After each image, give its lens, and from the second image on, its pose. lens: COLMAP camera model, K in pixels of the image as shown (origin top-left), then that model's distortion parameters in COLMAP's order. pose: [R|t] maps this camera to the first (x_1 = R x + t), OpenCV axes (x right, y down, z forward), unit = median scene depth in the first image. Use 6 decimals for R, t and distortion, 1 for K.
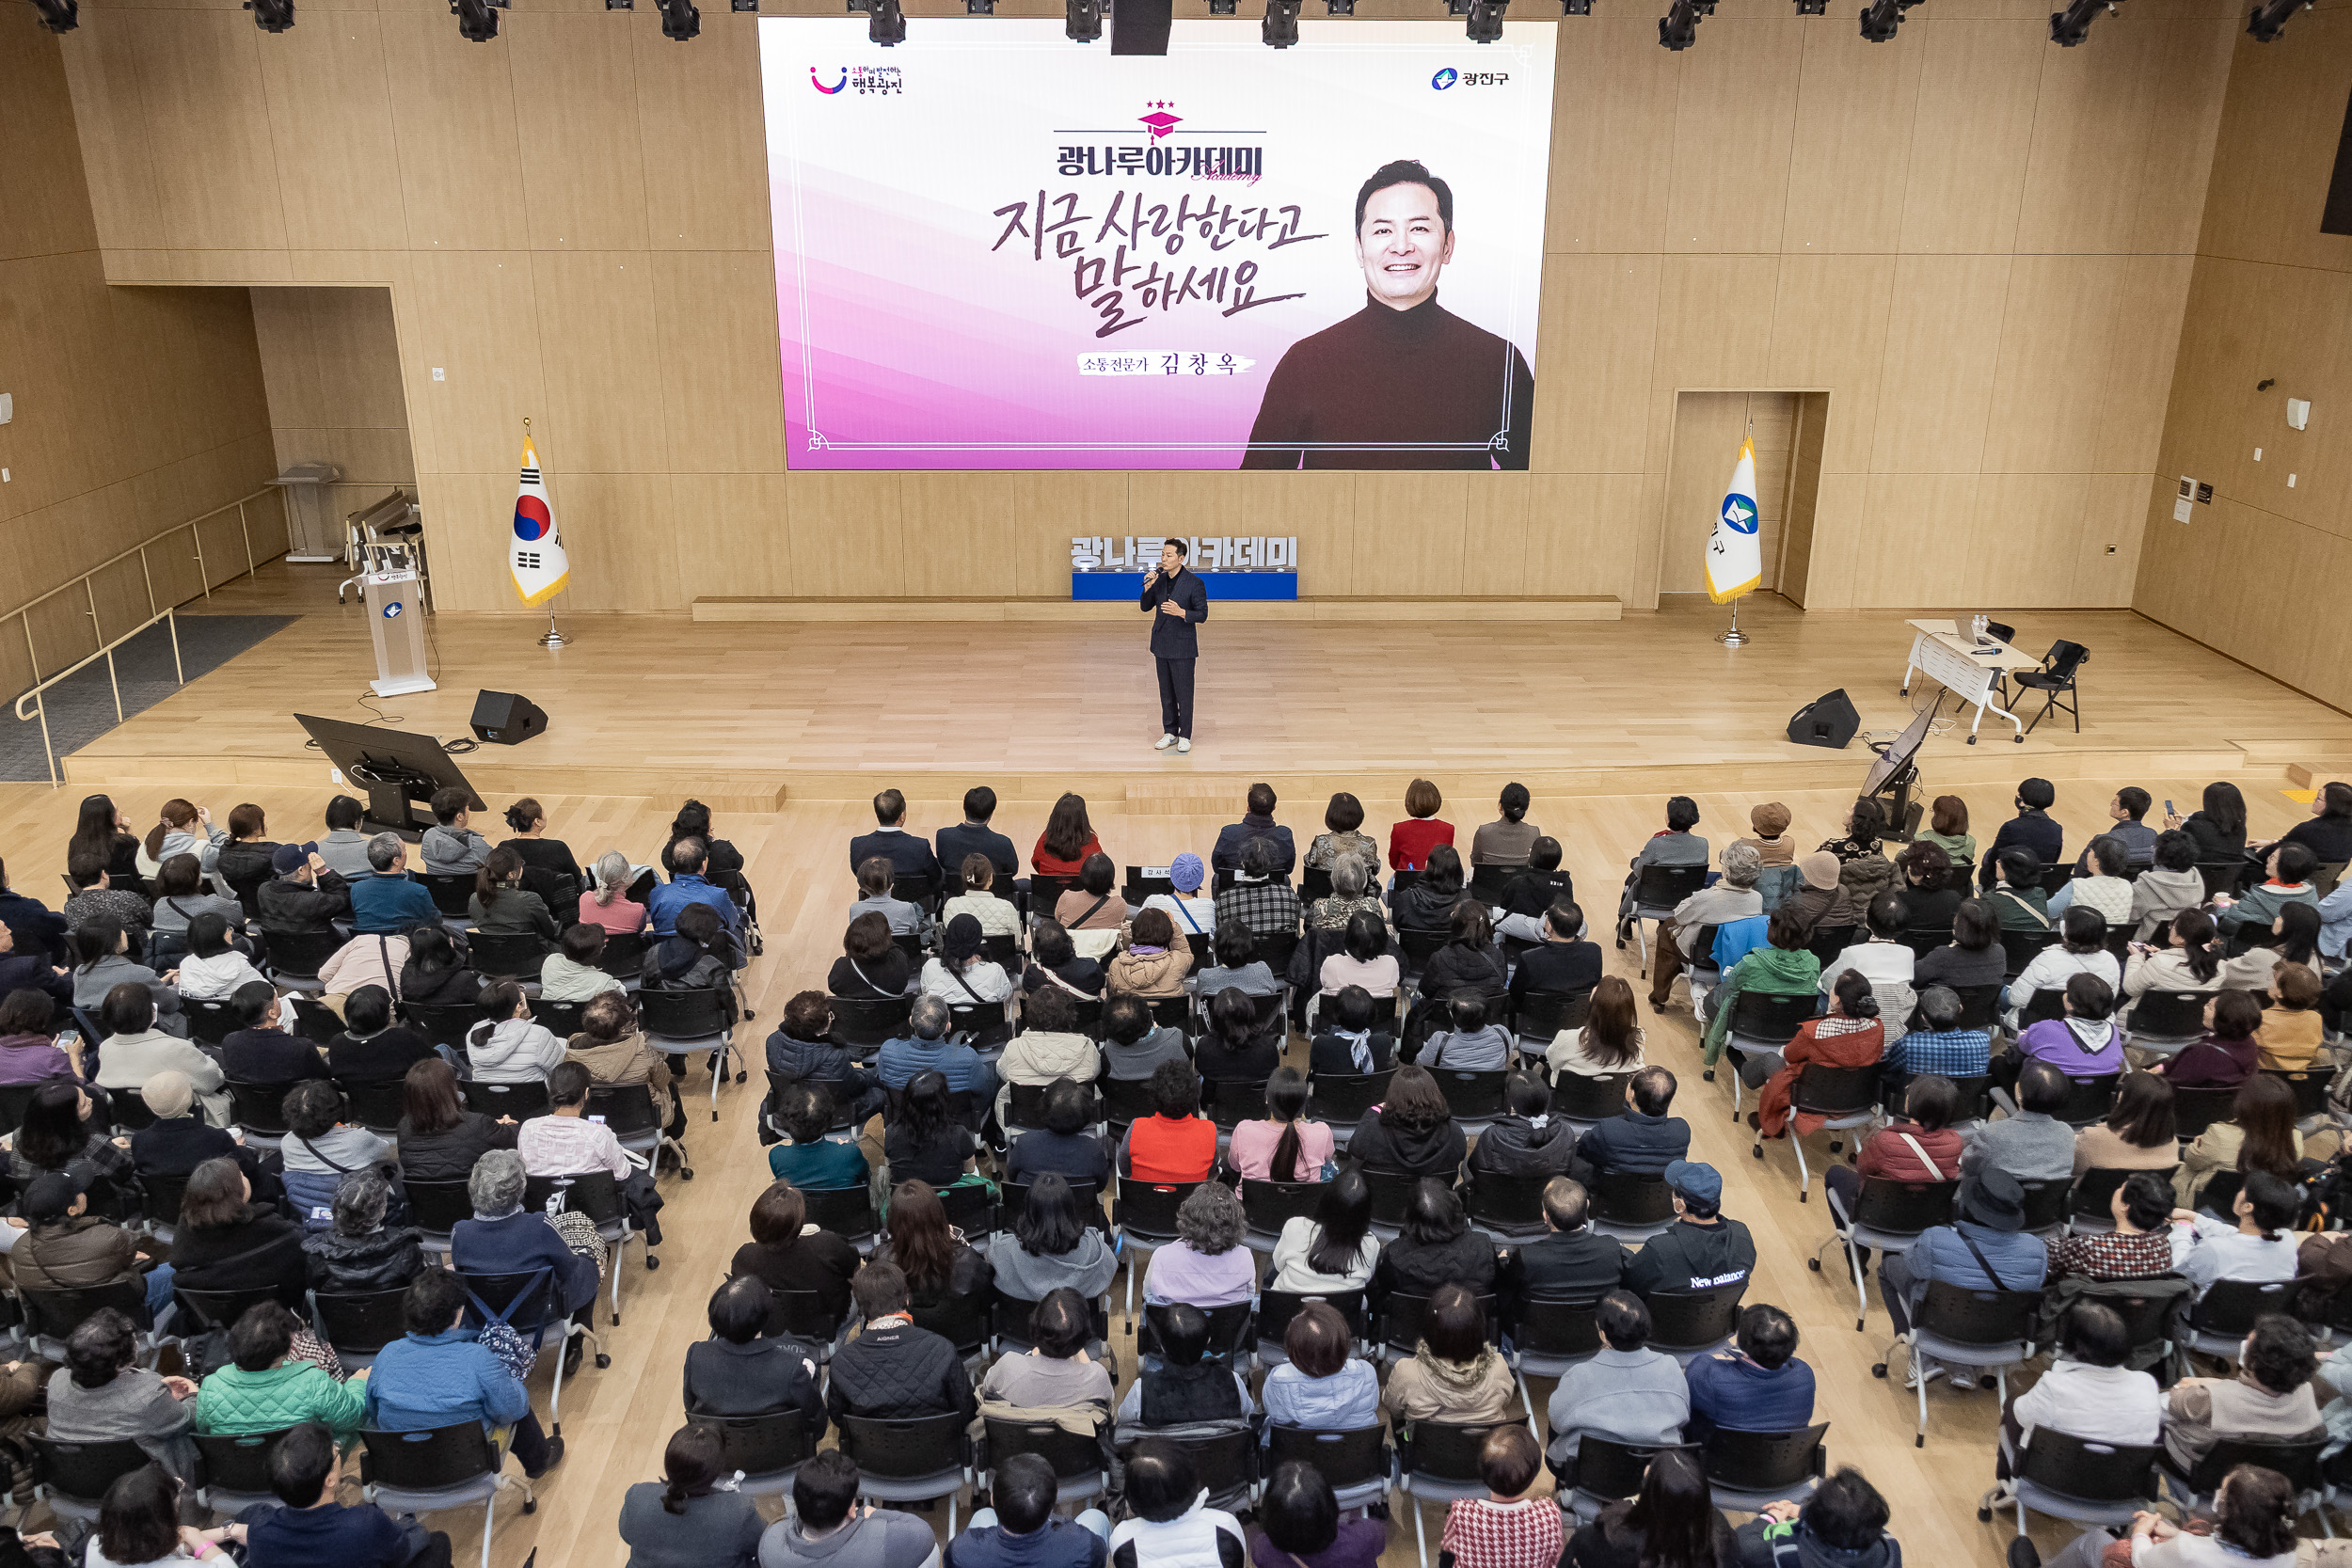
lens RADIAL K [[1884.9, 0, 1161.3], [0, 1884.9, 789.2], [0, 0, 1]] dist [-0.001166, 0.017377]
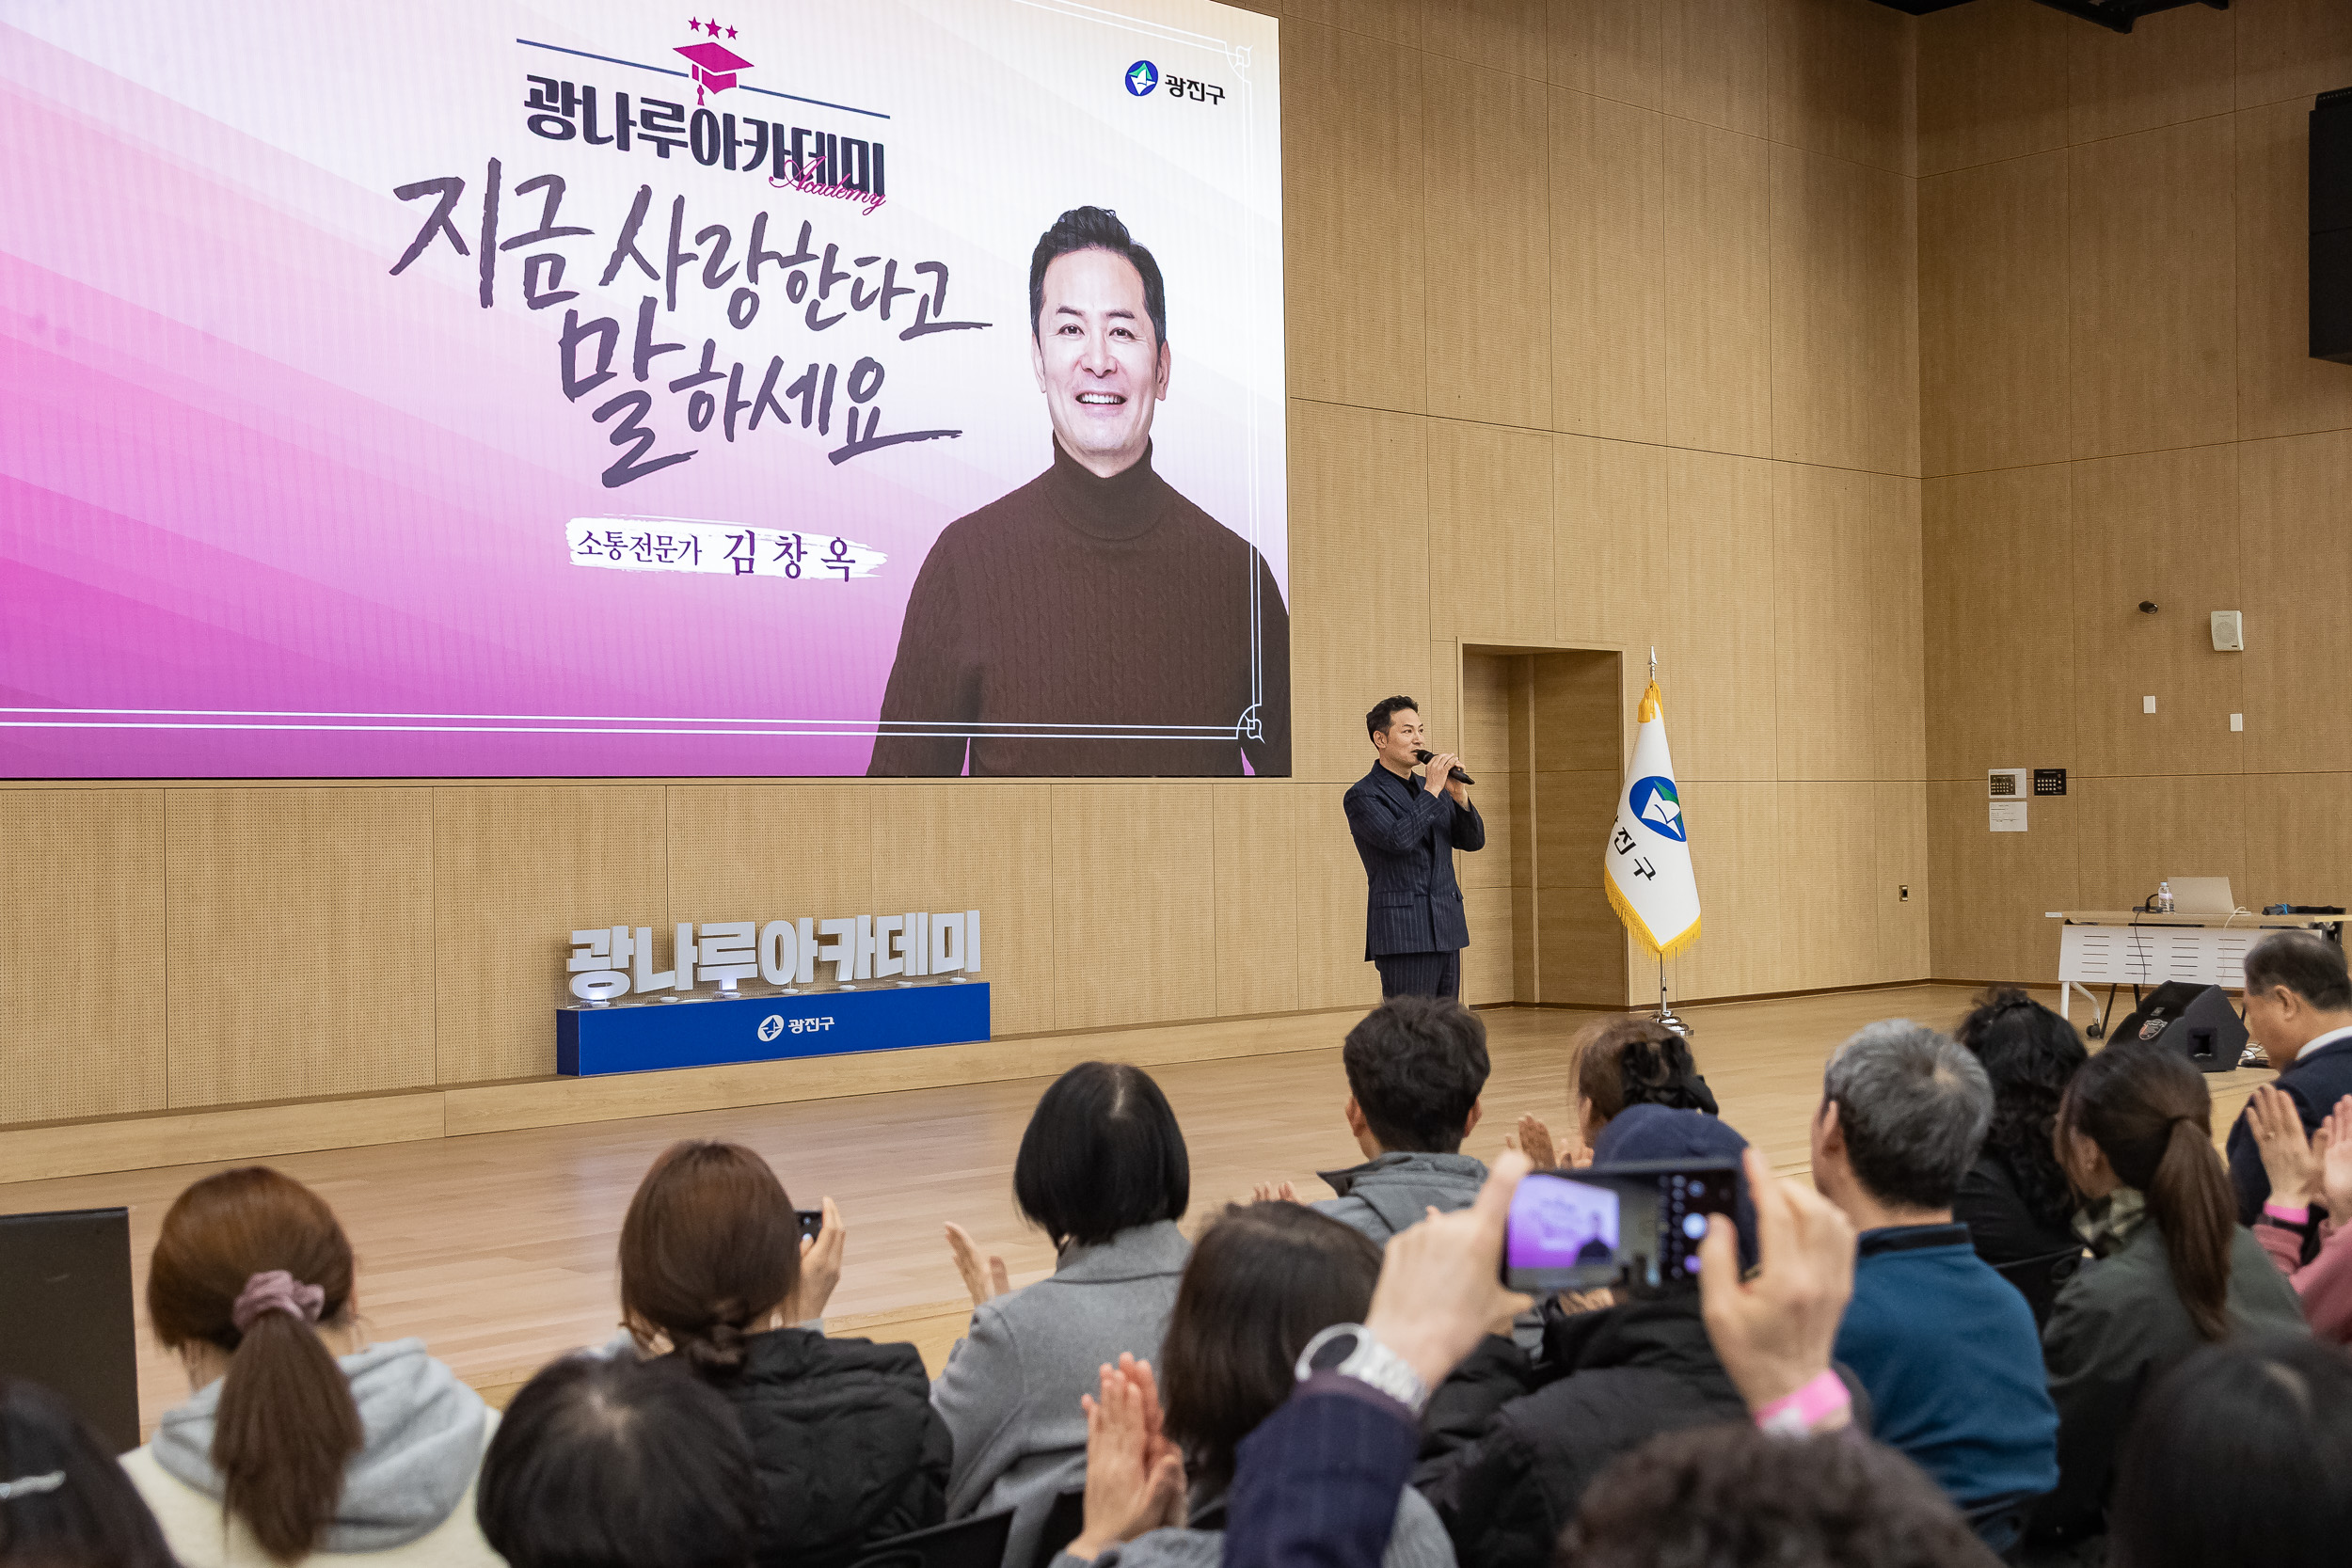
lens RADIAL K [[2795.6, 0, 1171.7], [0, 2795.6, 787.7], [0, 0, 1]] dist [0.083346, 0.000000]
pose [[0.738041, -0.005799, 0.674731, -0.395281], [0.242934, 0.935189, -0.257690, 0.036417], [-0.629506, 0.354101, 0.691617, 0.477147]]
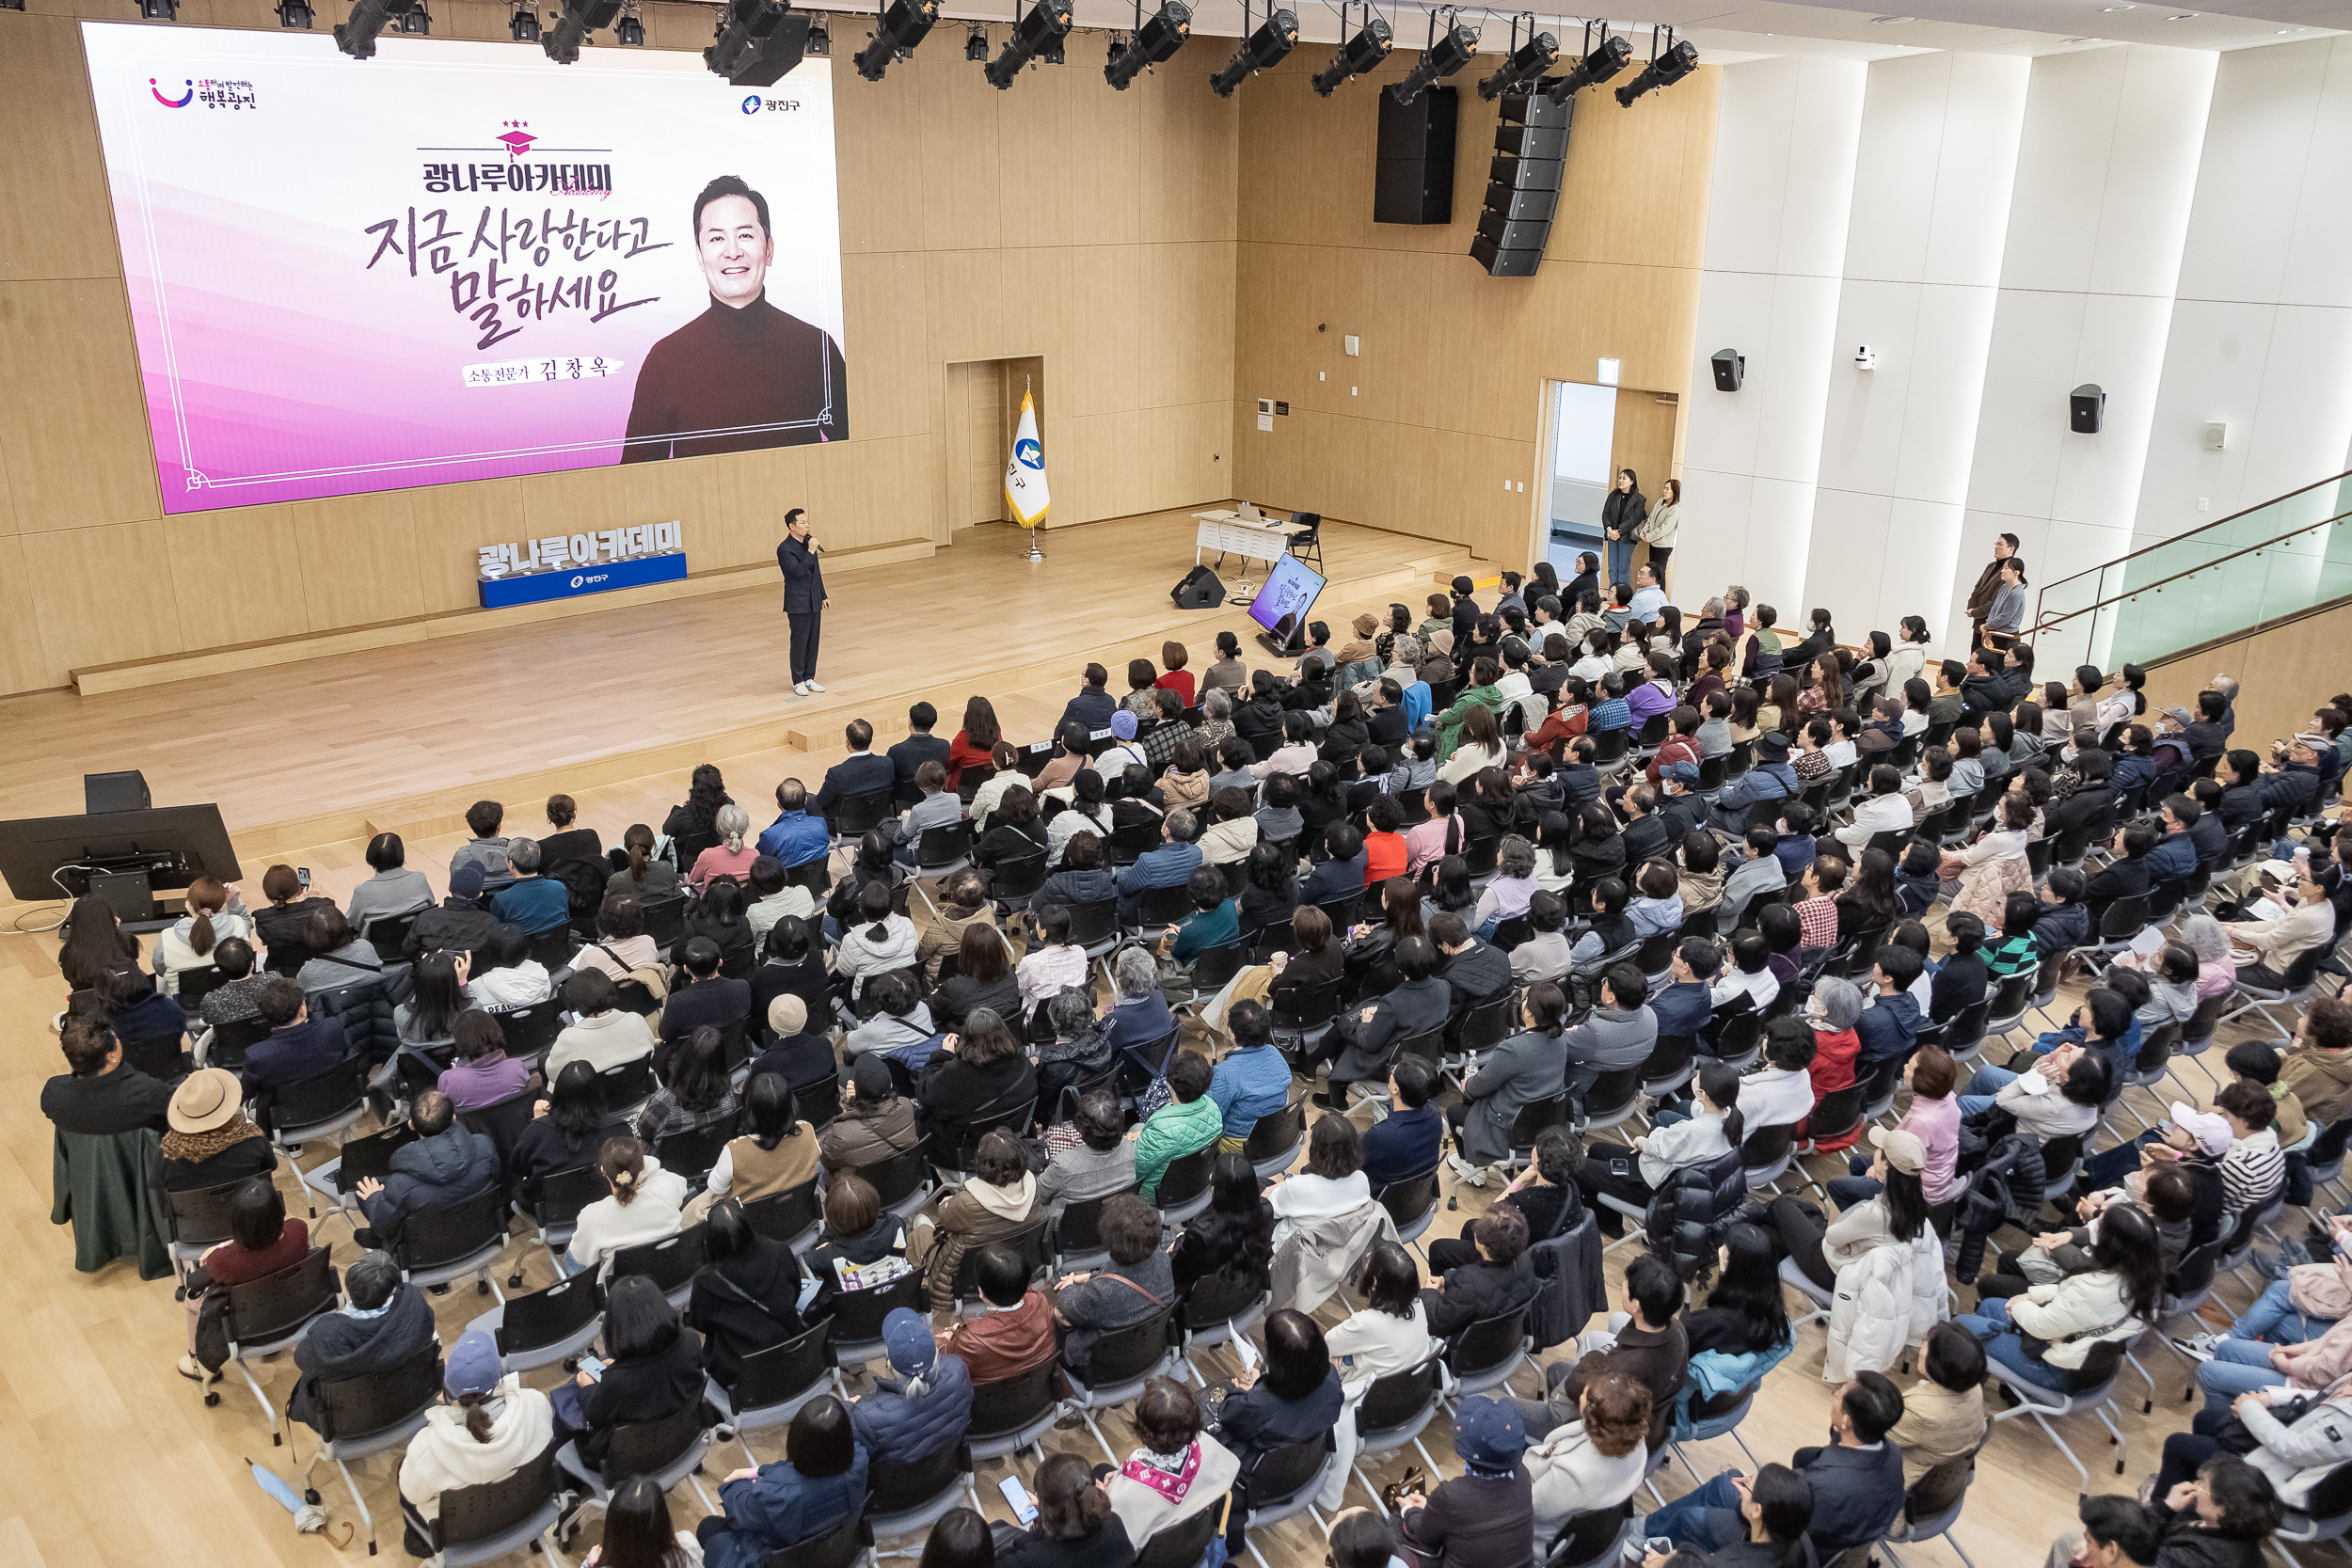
lens RADIAL K [[1884.9, 0, 1170.5], [0, 1884.9, 791.3], [0, 0, 1]] dist [-0.001166, 0.017377]
pose [[0.742163, -0.213363, 0.635350, -0.463581], [0.216647, 0.973454, 0.073836, 0.000030], [-0.634238, 0.082848, 0.768686, -0.007492]]
